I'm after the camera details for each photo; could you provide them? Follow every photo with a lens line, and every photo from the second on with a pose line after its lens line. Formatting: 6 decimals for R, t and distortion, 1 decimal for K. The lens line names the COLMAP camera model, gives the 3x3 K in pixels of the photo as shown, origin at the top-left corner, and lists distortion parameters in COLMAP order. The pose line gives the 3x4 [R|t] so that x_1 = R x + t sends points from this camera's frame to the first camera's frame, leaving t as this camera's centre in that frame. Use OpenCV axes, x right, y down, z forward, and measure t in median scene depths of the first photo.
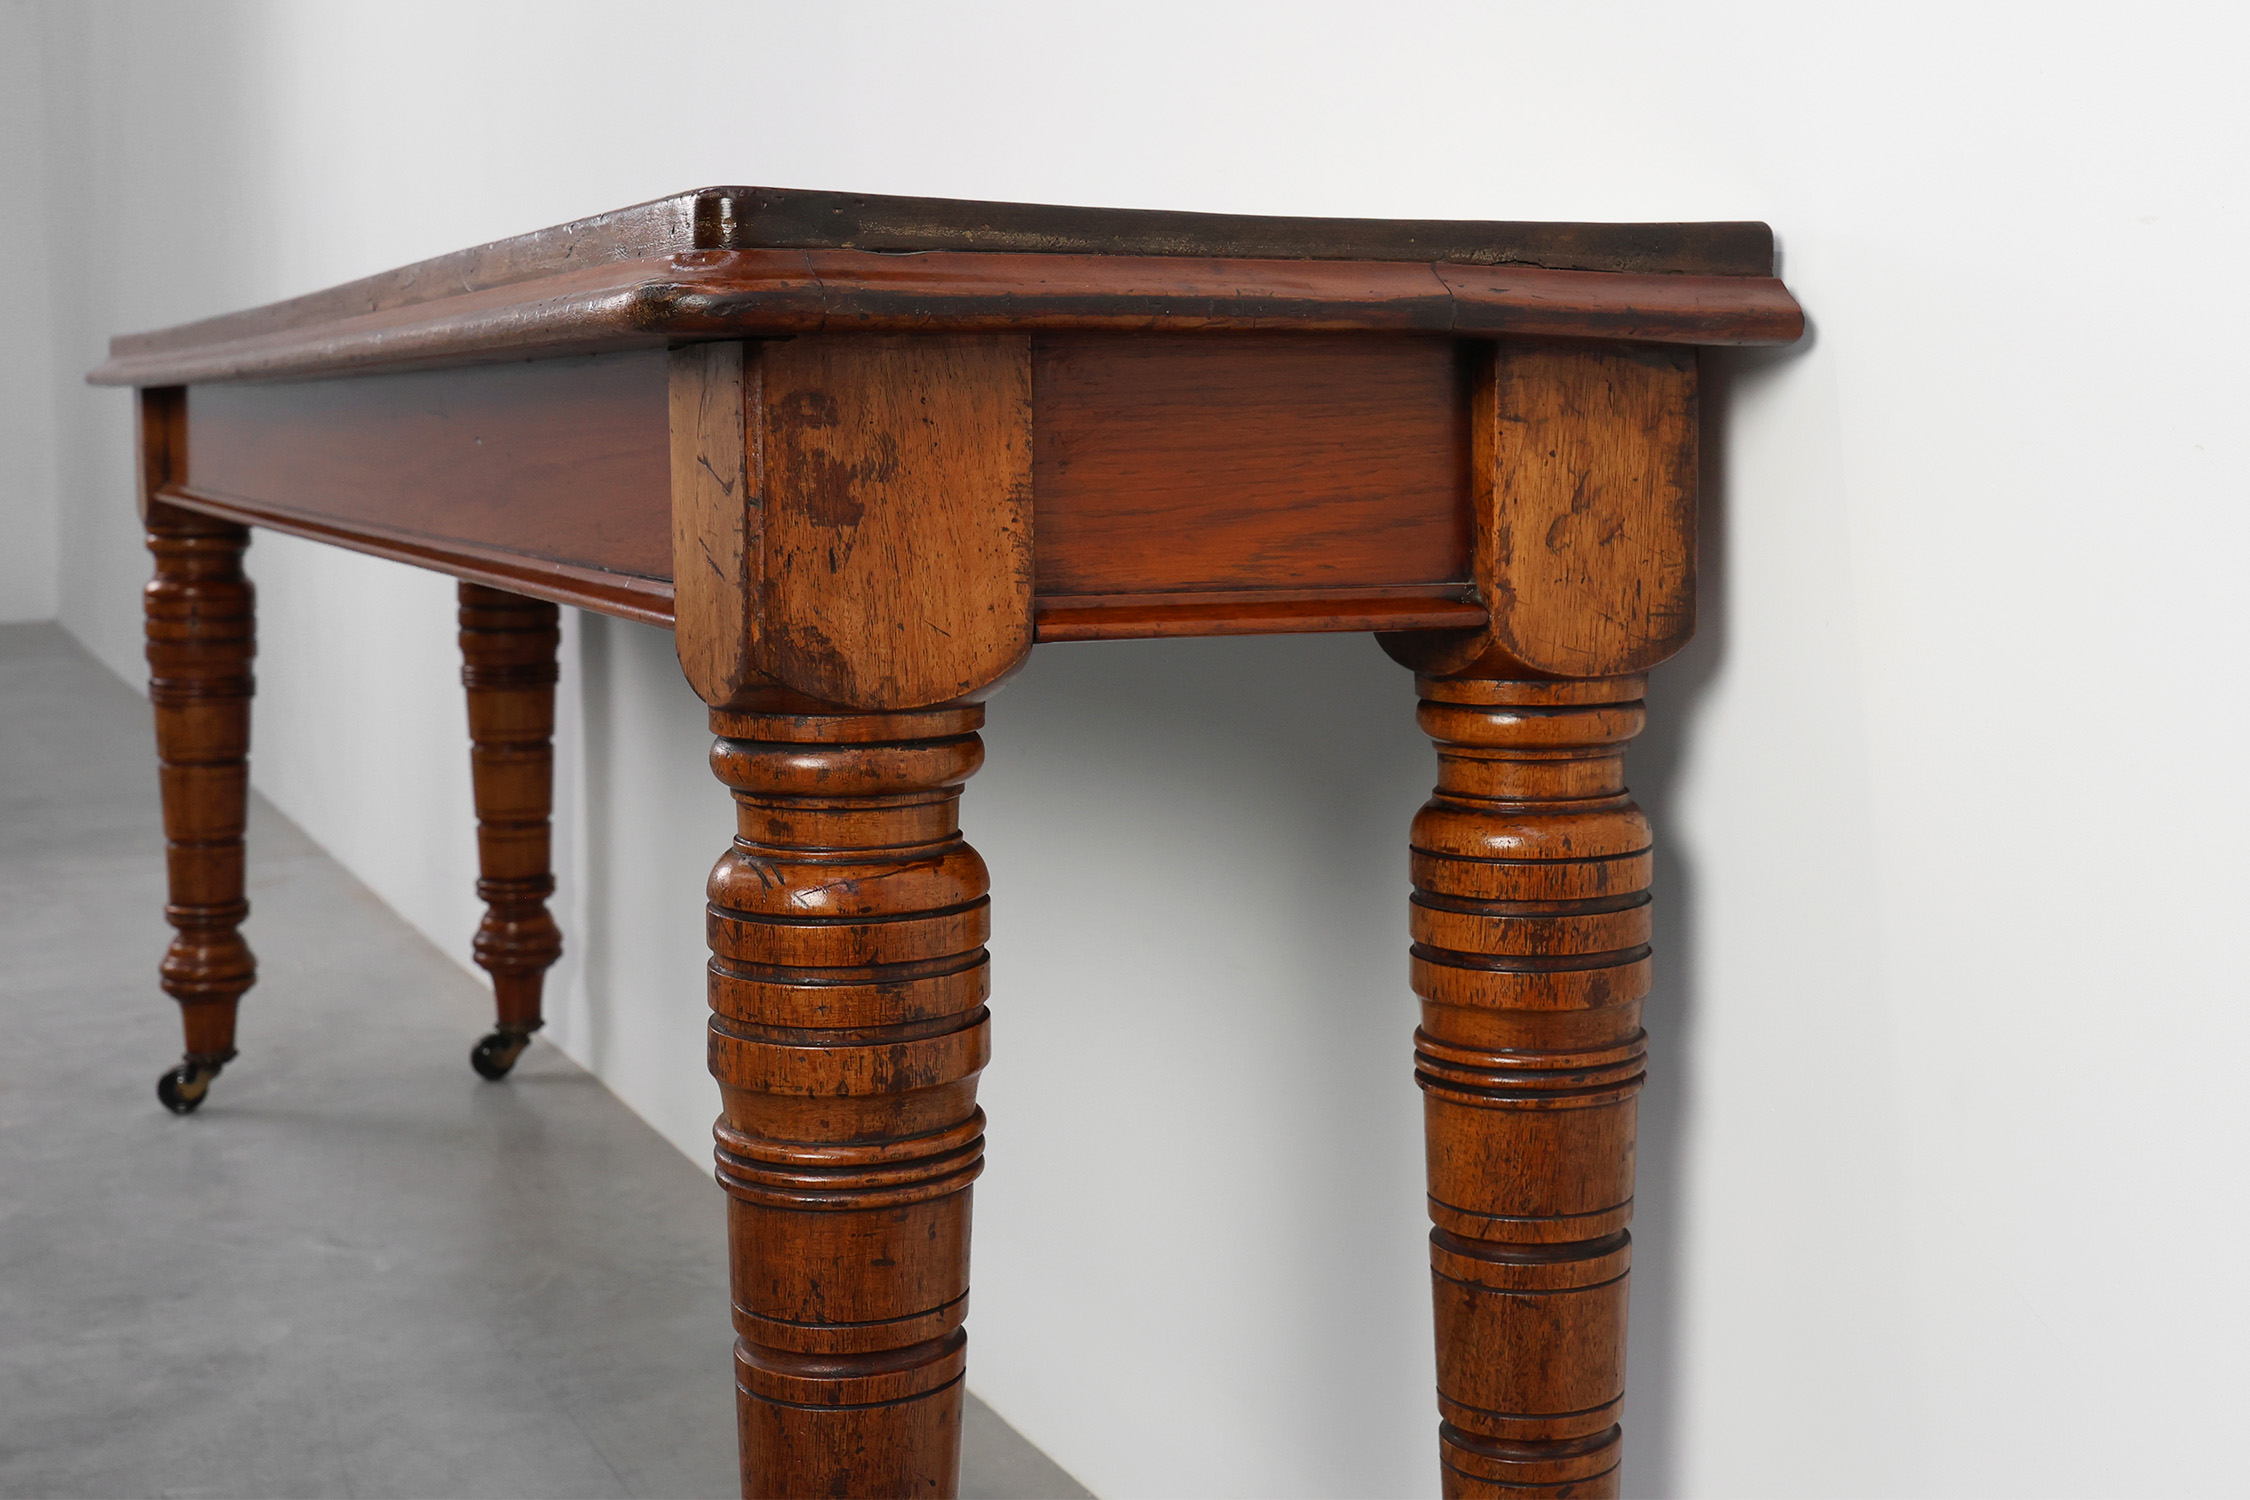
lens RADIAL K [[2834.4, 0, 905.9], [0, 2834.4, 753.9], [0, 0, 1]] dist [-0.034606, -0.031429]
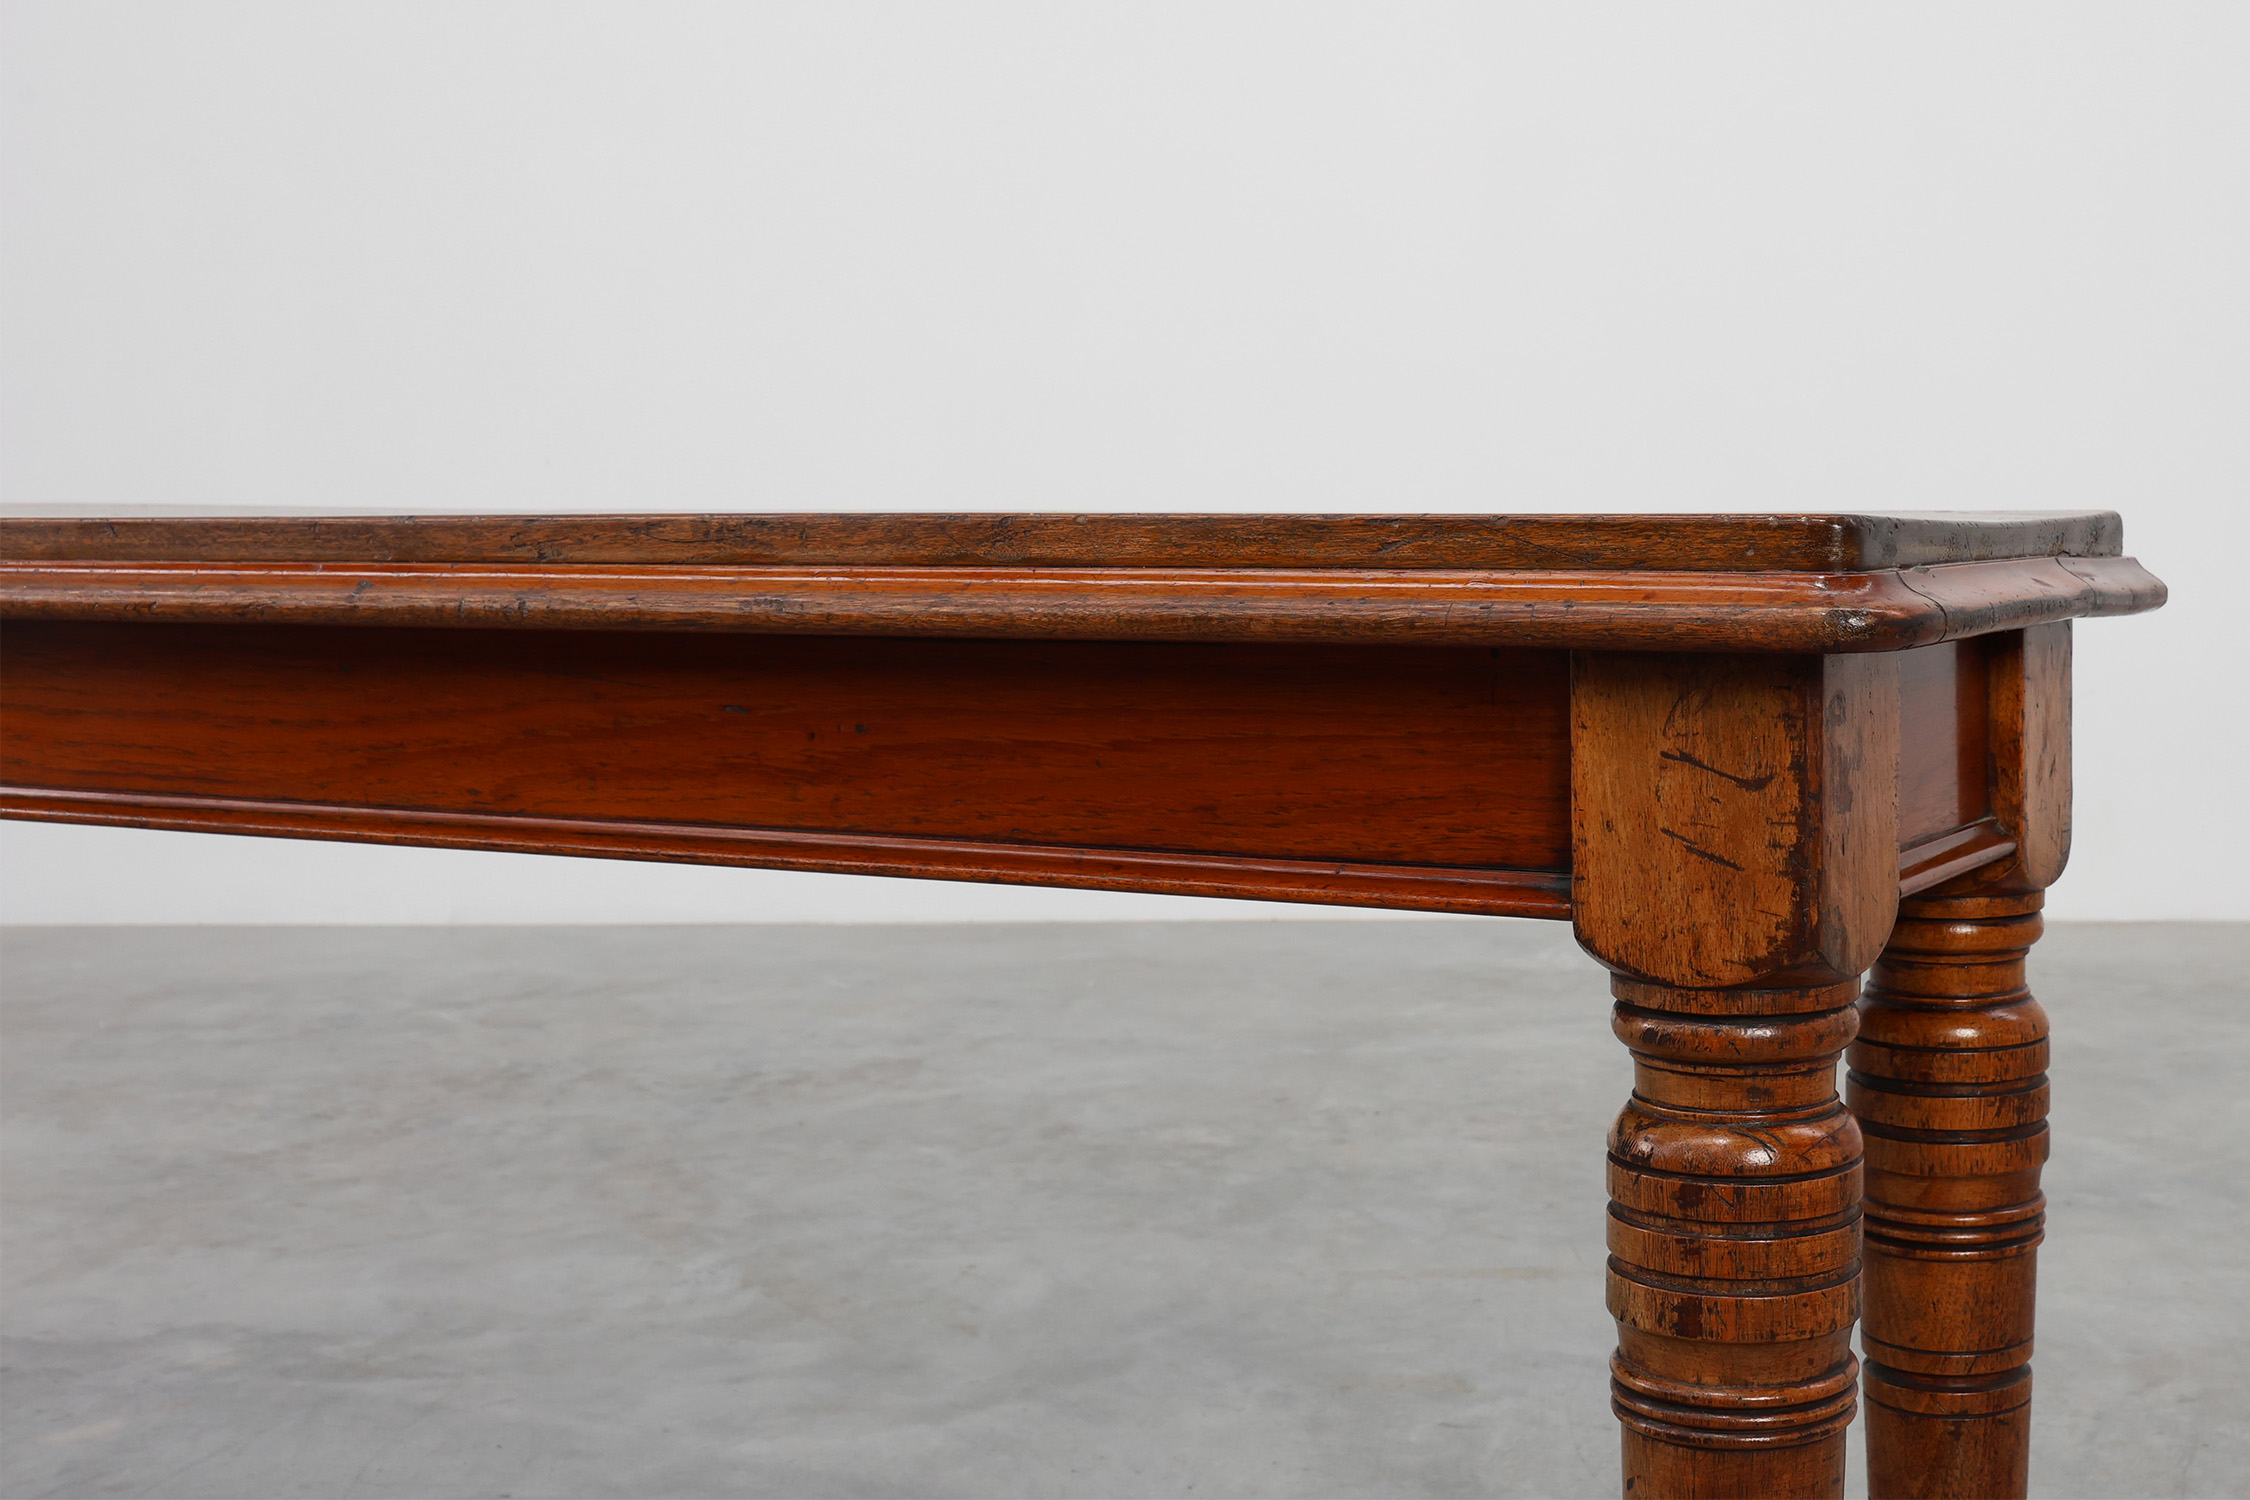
lens RADIAL K [[3246.8, 0, 1125.0], [0, 3246.8, 750.0], [0, 0, 1]] dist [0.002429, -0.048440]
pose [[0.760107, -0.053426, 0.647598, -0.935295], [0.078626, 0.996854, -0.010047, -0.101435], [-0.645024, 0.058554, 0.761916, 0.193560]]
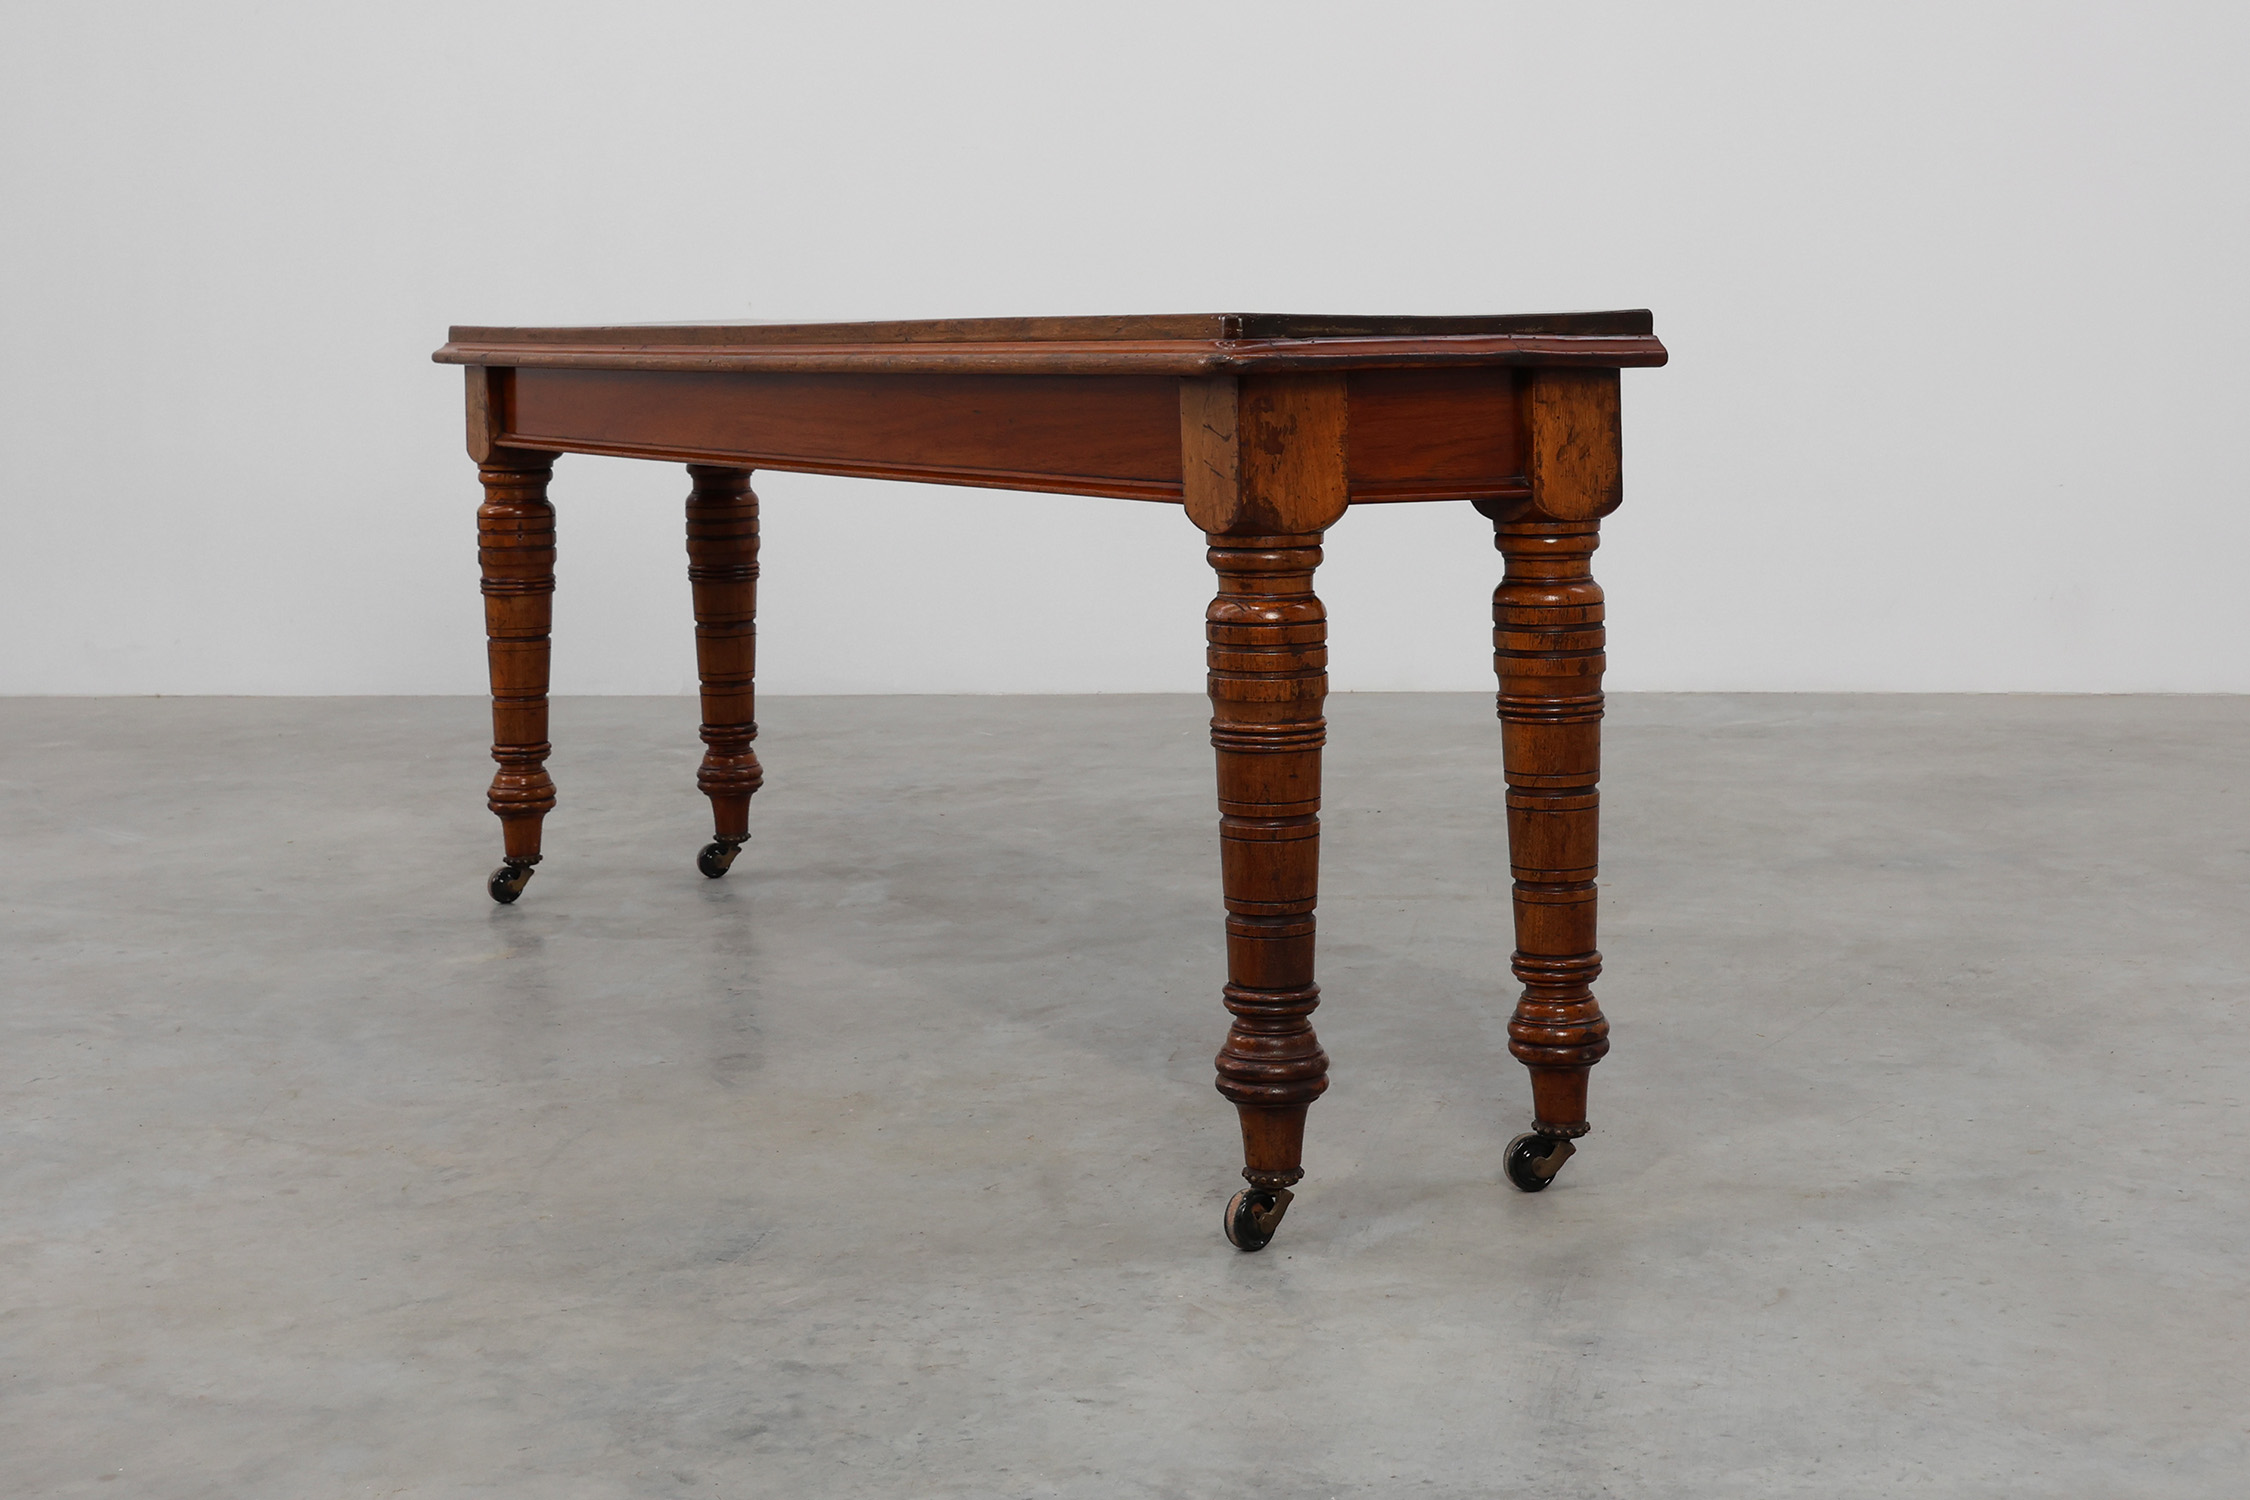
lens RADIAL K [[3378.5, 0, 1125.0], [0, 3378.5, 750.0], [0, 0, 1]] dist [-0.188244, 0.013742]
pose [[0.987563, -0.027107, 0.154871, -0.521646], [0.026070, 0.999622, 0.008722, 0.121448], [-0.155049, -0.004576, 0.987896, -1.544943]]
